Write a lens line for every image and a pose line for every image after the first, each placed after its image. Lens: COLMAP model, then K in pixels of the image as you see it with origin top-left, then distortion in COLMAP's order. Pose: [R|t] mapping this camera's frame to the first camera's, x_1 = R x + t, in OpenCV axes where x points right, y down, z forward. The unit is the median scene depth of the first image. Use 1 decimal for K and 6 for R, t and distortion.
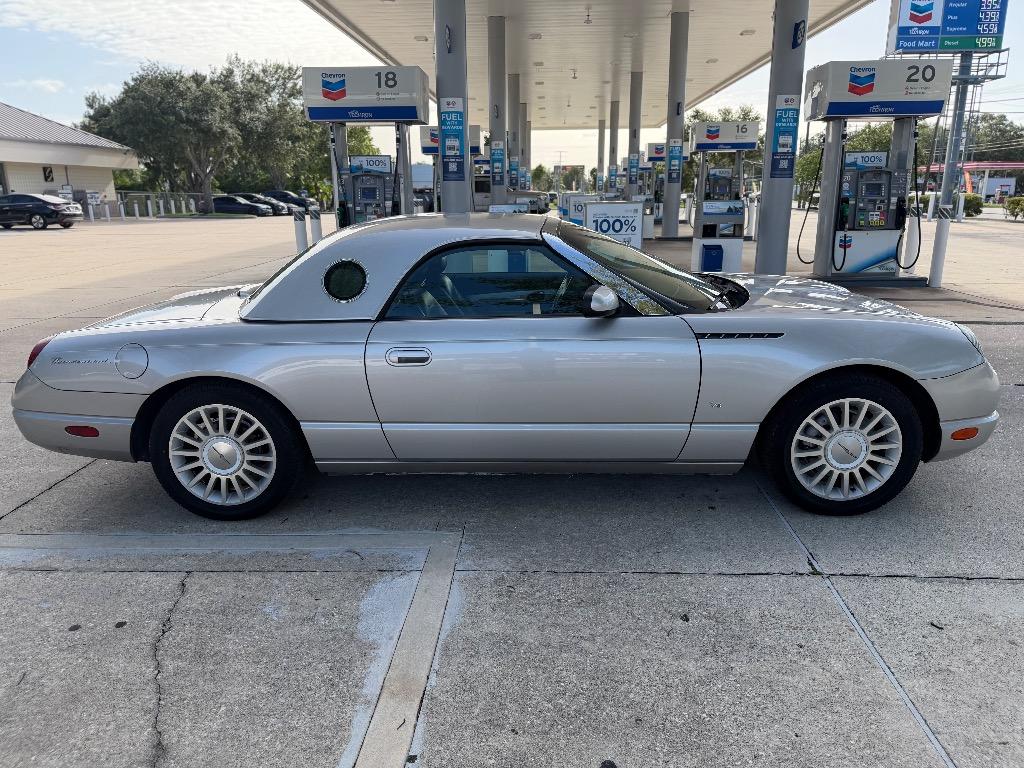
lens RADIAL K [[712.5, 0, 514.7], [0, 712.5, 379.0], [0, 0, 1]] dist [0.074573, -0.087497]
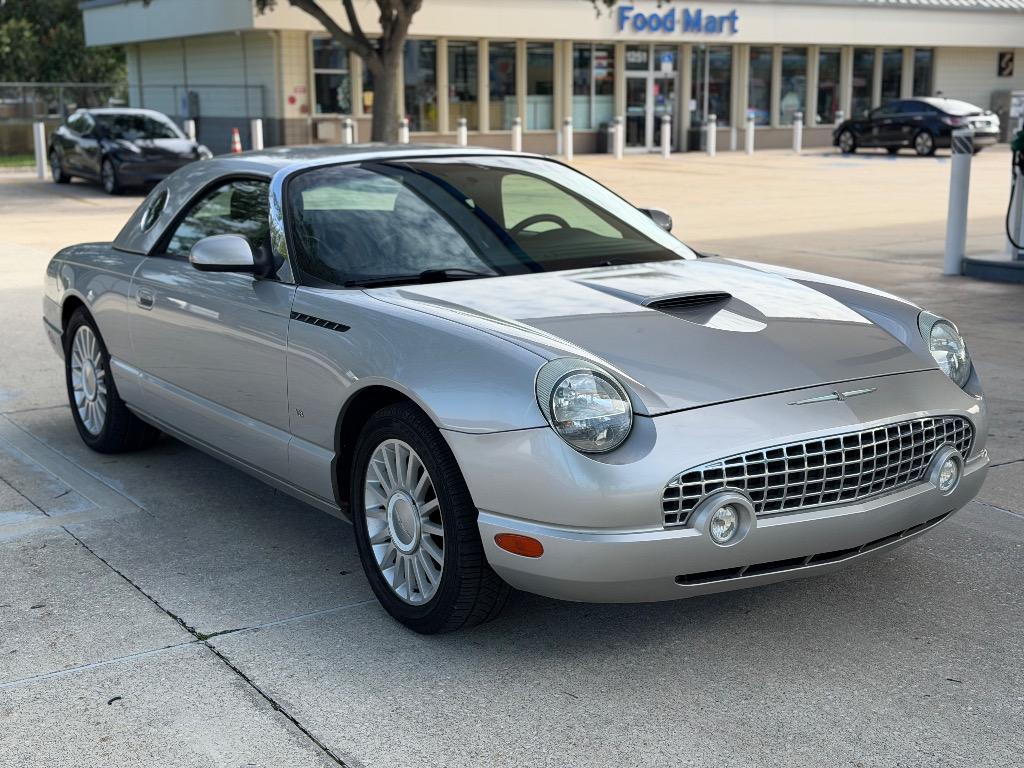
lens RADIAL K [[1430.8, 0, 541.5], [0, 1430.8, 384.3], [0, 0, 1]] dist [0.046251, 0.129340]
pose [[0.580405, 0.159084, -0.798638, 0.424787], [-0.200453, 0.978466, 0.049227, -0.030578], [0.789271, 0.131518, 0.599795, 0.087234]]
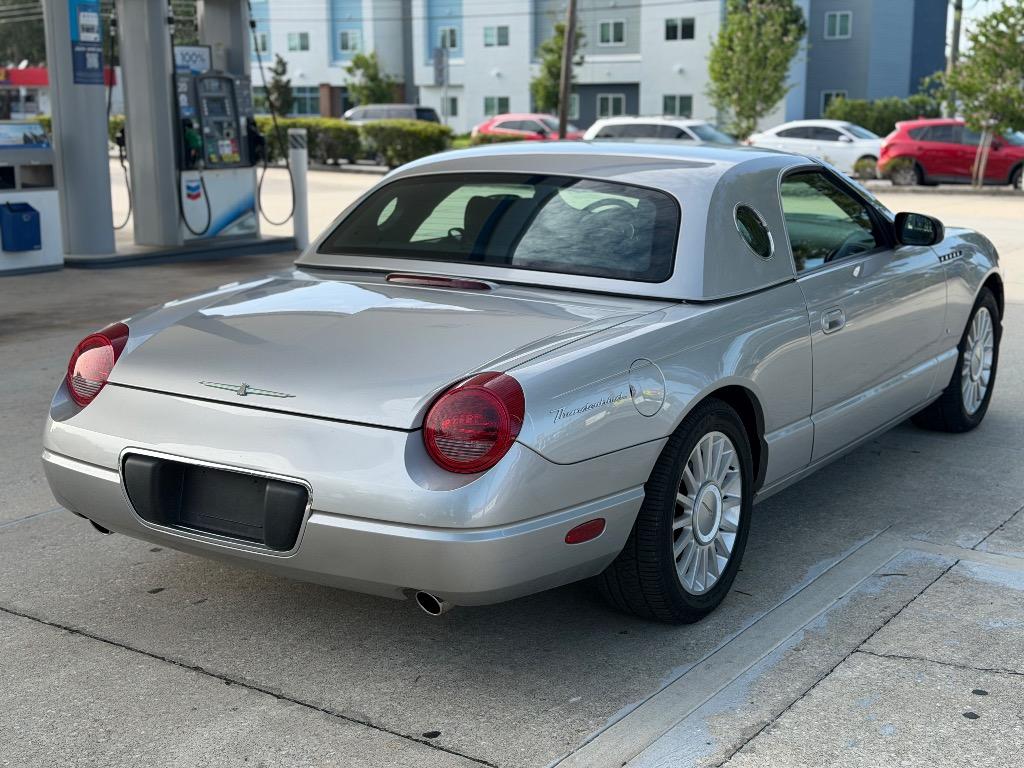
lens RADIAL K [[1394.0, 0, 512.0], [0, 1394.0, 384.0], [0, 0, 1]] dist [0.136457, -0.078428]
pose [[0.548183, -0.166037, 0.819712, -0.424780], [0.215866, 0.974977, 0.053125, -0.031667], [-0.808021, 0.147826, 0.570307, 0.113049]]
